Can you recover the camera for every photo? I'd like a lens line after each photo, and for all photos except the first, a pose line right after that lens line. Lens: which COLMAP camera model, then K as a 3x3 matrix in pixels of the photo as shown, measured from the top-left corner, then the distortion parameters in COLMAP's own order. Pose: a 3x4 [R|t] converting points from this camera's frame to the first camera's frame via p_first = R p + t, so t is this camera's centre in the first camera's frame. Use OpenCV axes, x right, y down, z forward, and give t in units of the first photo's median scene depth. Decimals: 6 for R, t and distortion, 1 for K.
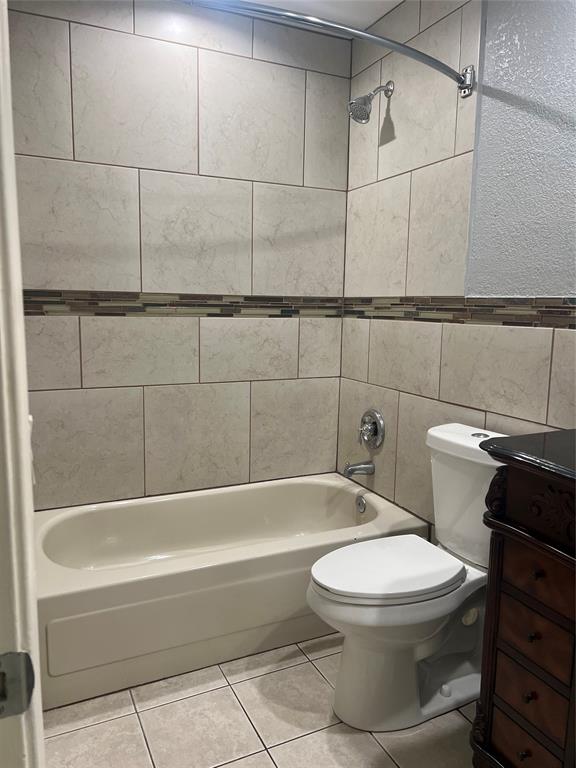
lens RADIAL K [[575.2, 0, 291.0], [0, 575.2, 387.2], [0, 0, 1]] dist [0.042656, -0.041788]
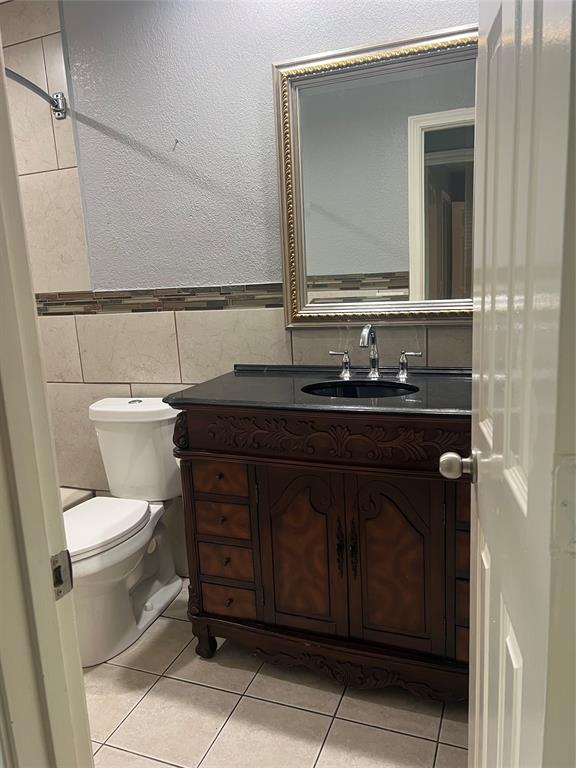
lens RADIAL K [[575.2, 0, 284.7], [0, 575.2, 385.0], [0, 0, 1]] dist [0.042656, -0.041788]
pose [[0.724911, -0.172664, 0.666851, -0.257511], [0.162812, 0.983594, 0.077690, 0.003732], [-0.669325, 0.052253, 0.741130, -0.137458]]
